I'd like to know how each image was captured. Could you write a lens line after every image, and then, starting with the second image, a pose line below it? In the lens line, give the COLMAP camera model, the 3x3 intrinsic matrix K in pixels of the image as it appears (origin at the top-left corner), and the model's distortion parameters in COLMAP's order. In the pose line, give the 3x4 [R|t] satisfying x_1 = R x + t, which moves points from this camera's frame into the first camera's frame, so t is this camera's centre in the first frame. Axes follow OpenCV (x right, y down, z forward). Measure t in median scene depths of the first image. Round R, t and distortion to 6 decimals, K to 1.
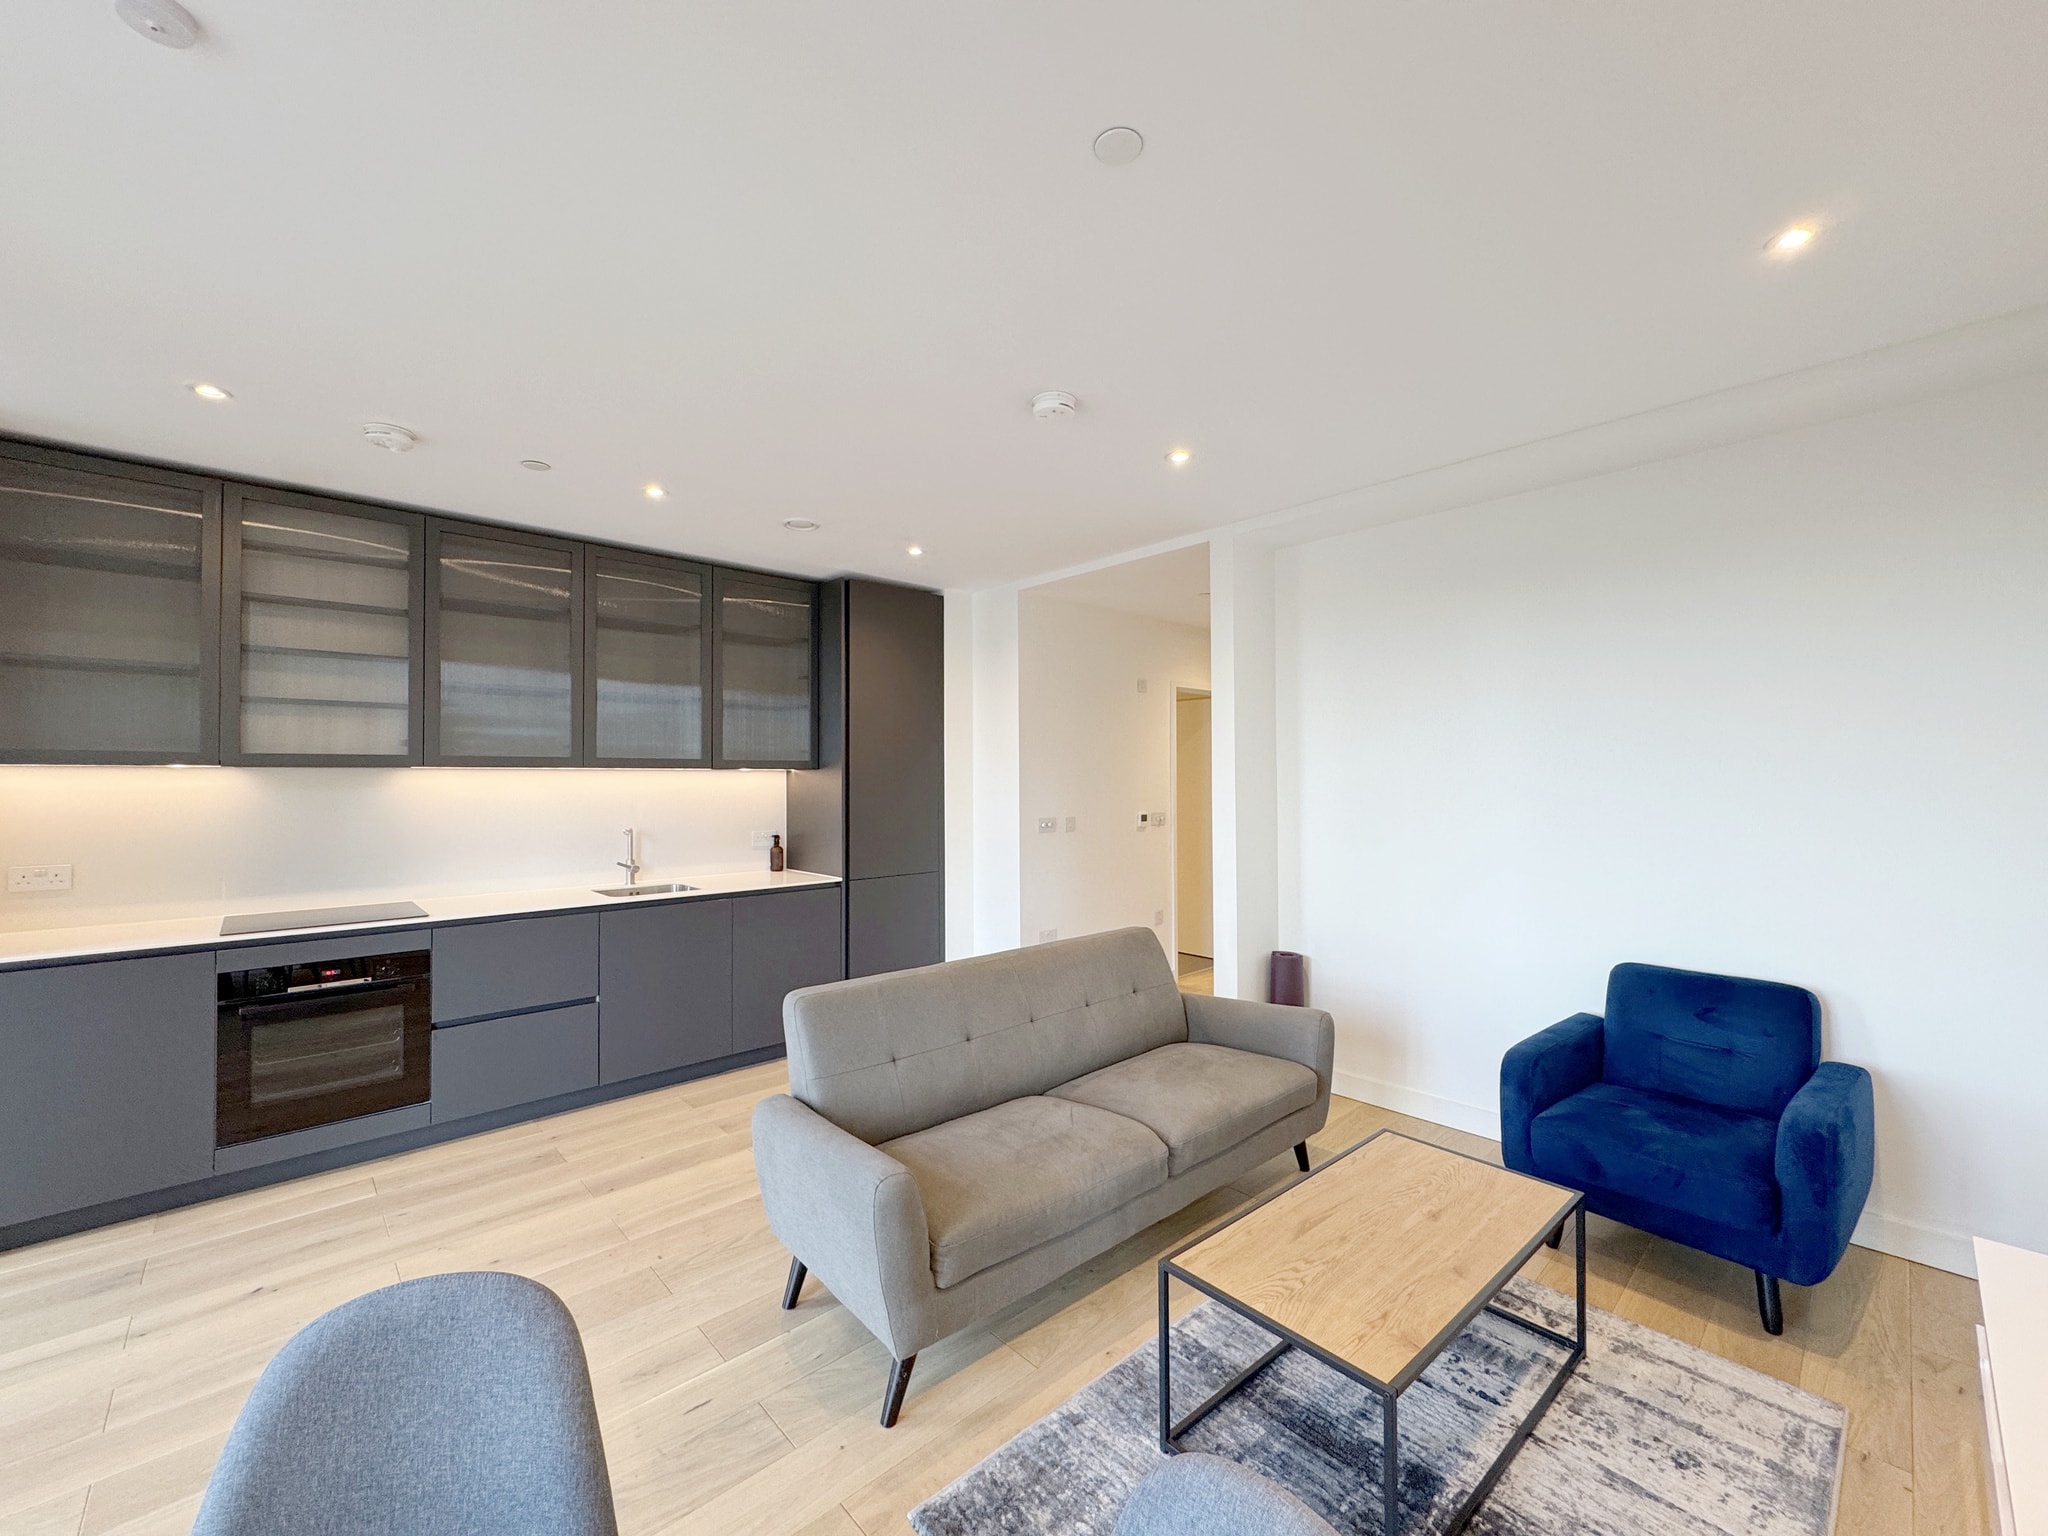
lens RADIAL K [[817.3, 0, 1026.4], [0, 817.3, 762.1], [0, 0, 1]] dist [-0.001545, 0.000071]
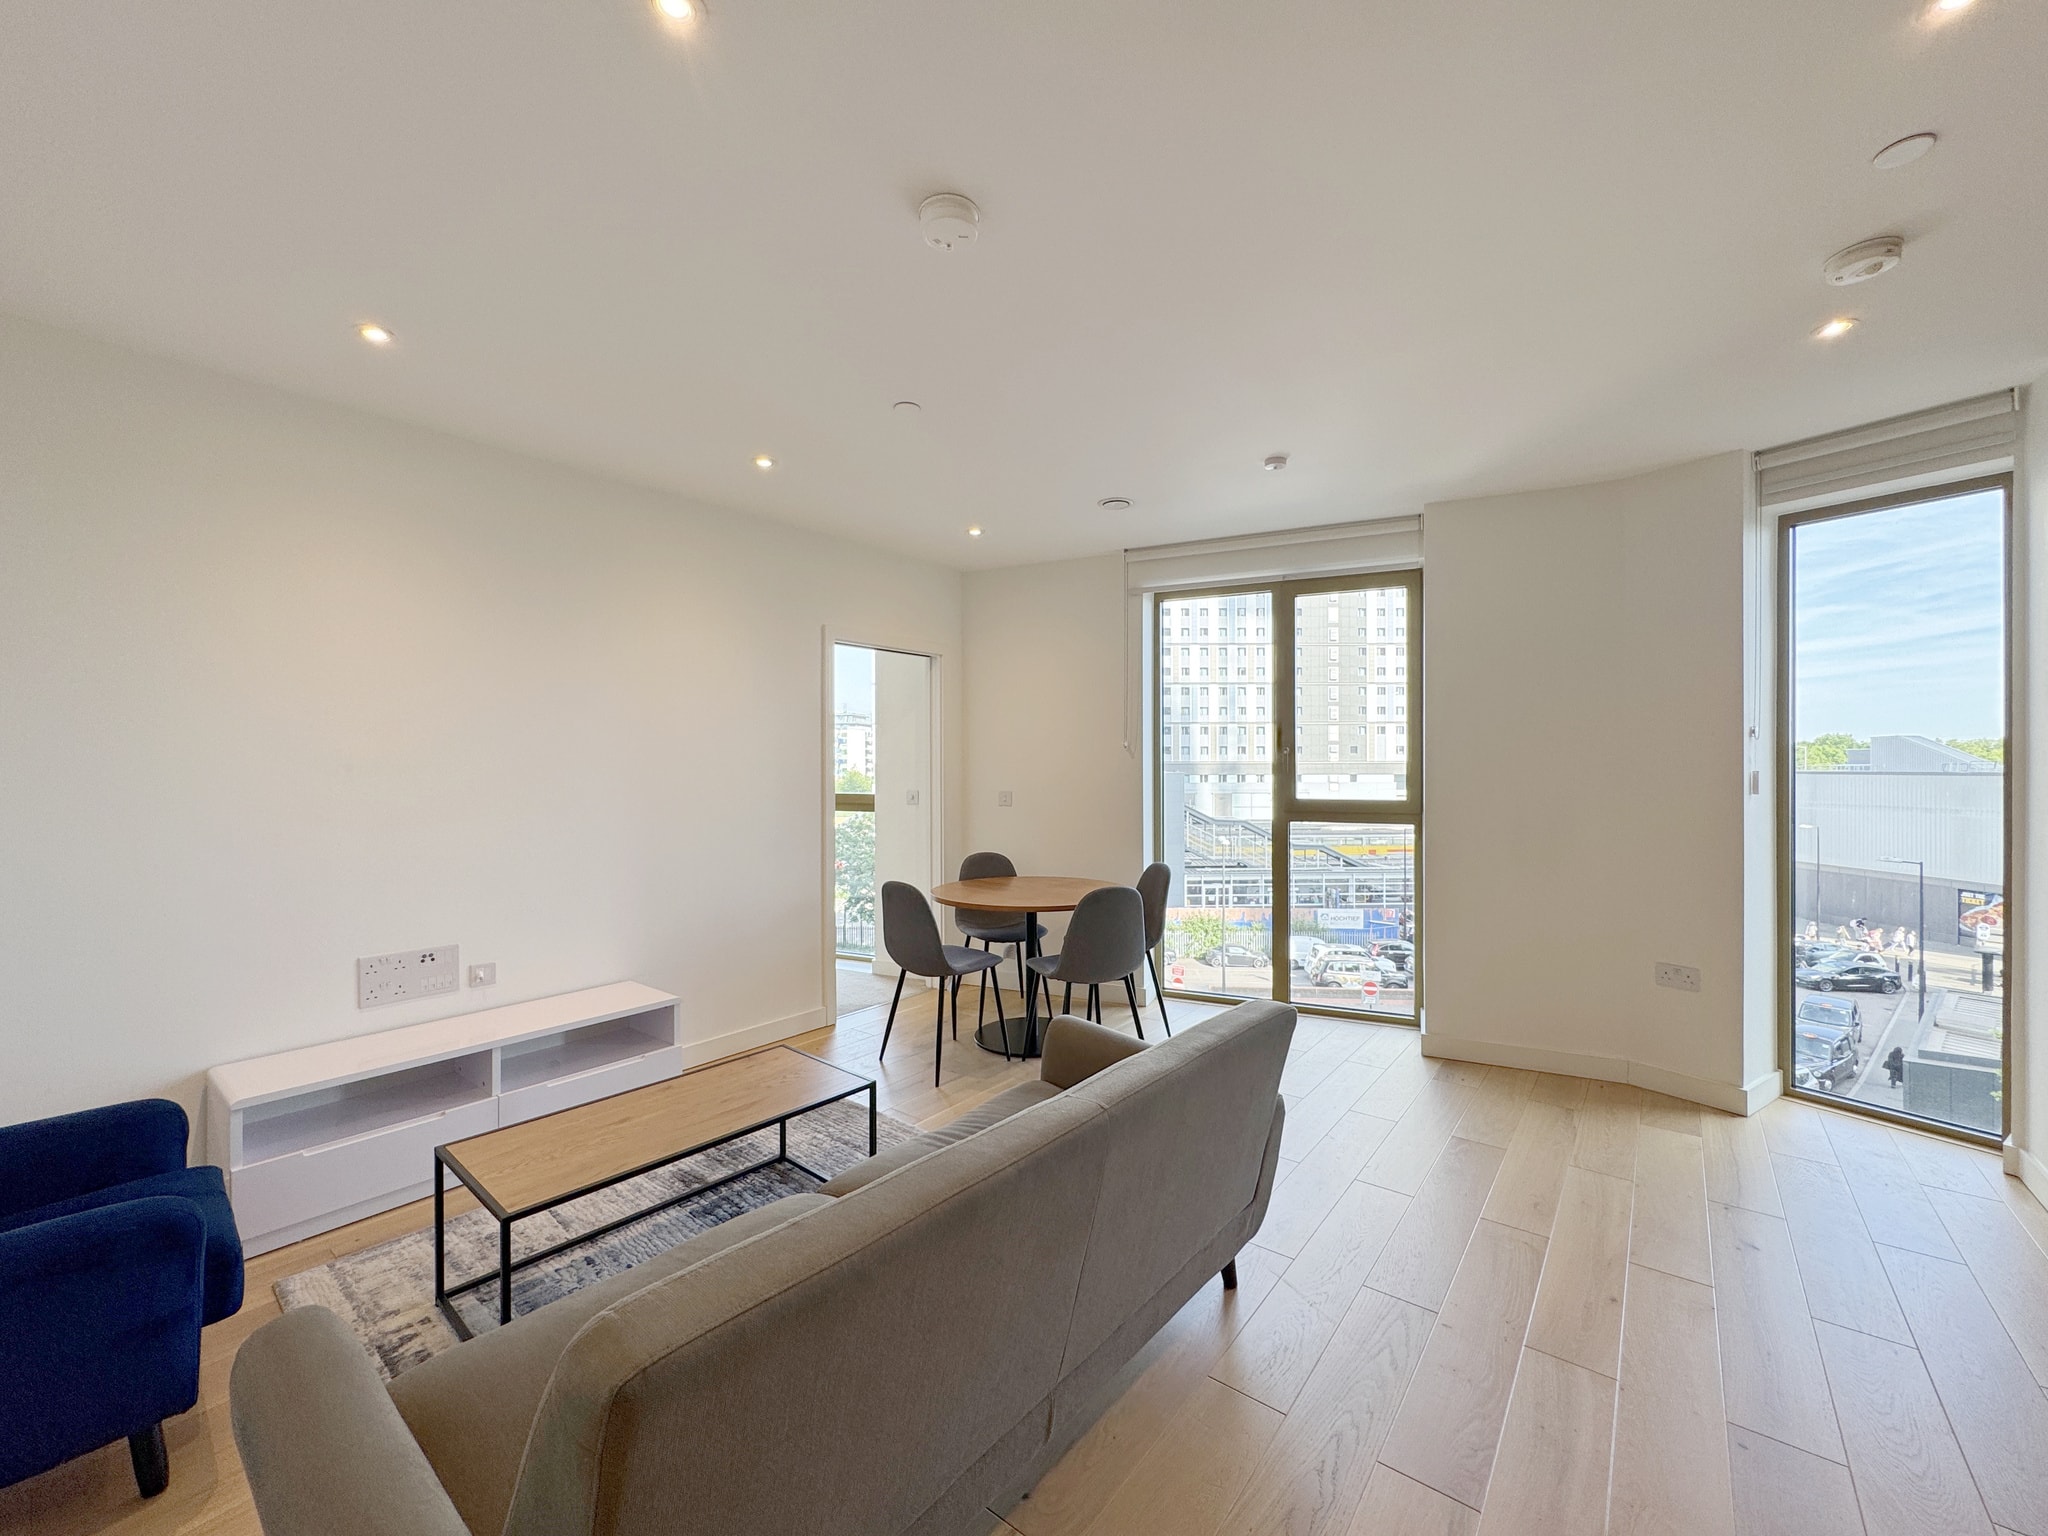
lens RADIAL K [[817.3, 0, 1026.7], [0, 817.3, 767.5], [0, 0, 1]] dist [-0.001545, 0.000071]
pose [[-0.987150, 0.008171, -0.159587, 0.052074], [0.011339, 0.999756, -0.018956, 0.038263], [0.159393, -0.020522, -0.987002, 1.038356]]
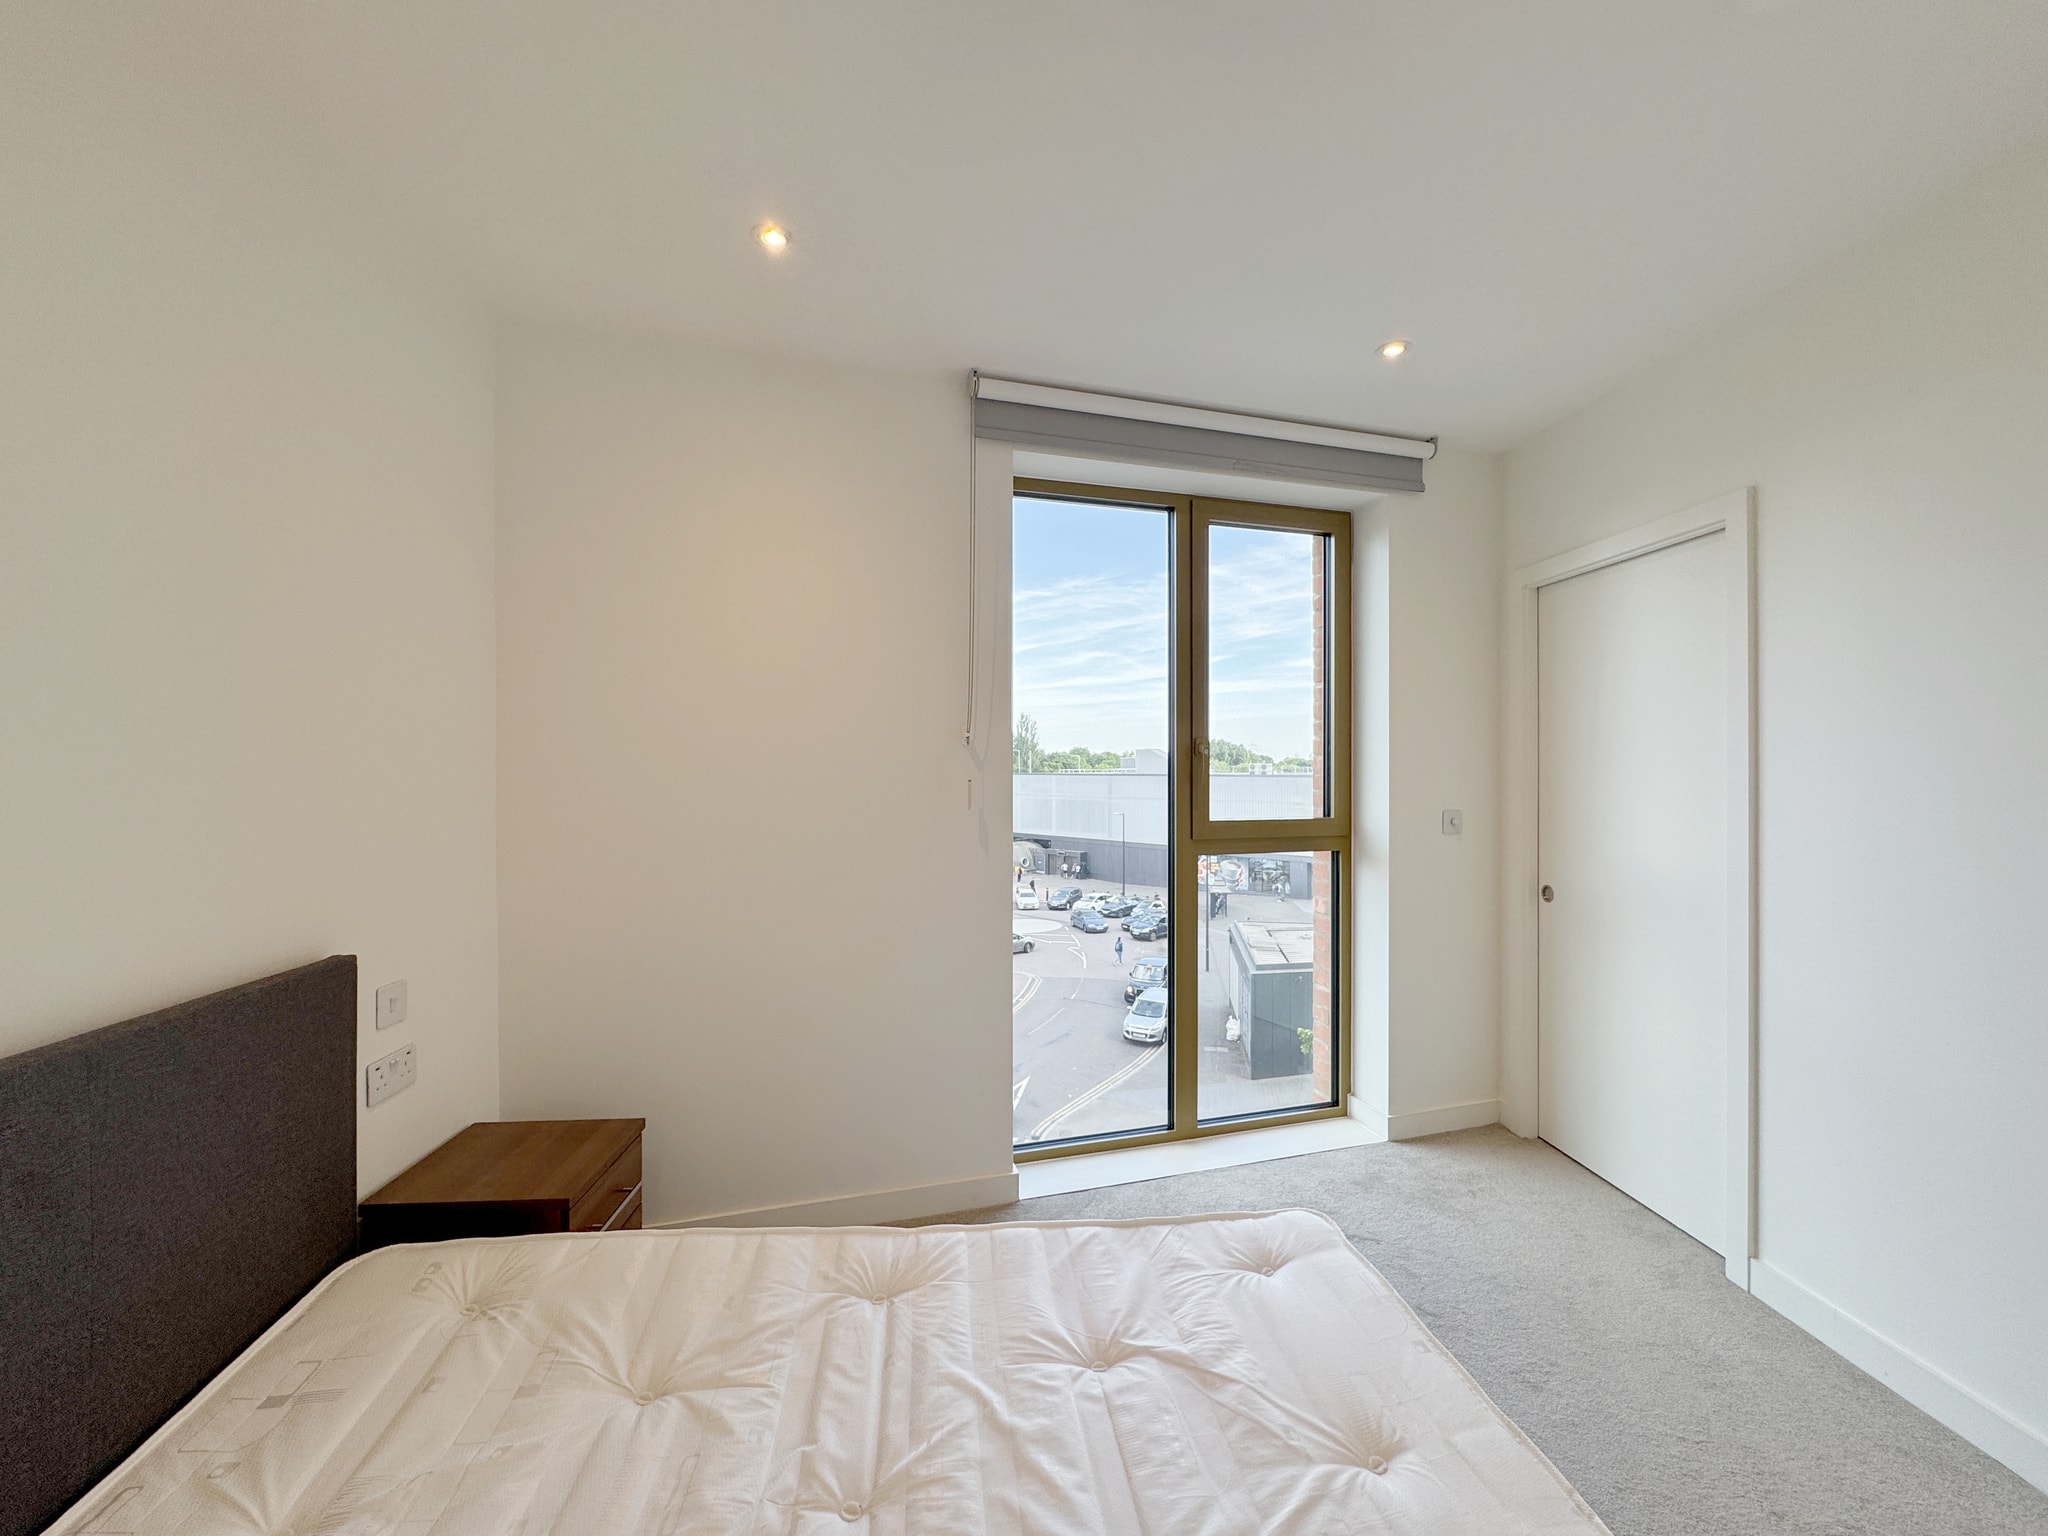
lens RADIAL K [[817.3, 0, 1007.1], [0, 817.3, 764.2], [0, 0, 1]] dist [-0.001545, 0.000071]
pose [[-0.641792, 0.001062, -0.766878, 0.209537], [0.017322, 0.999764, -0.013112, 0.018603], [0.766683, -0.021699, -0.641659, 0.351980]]
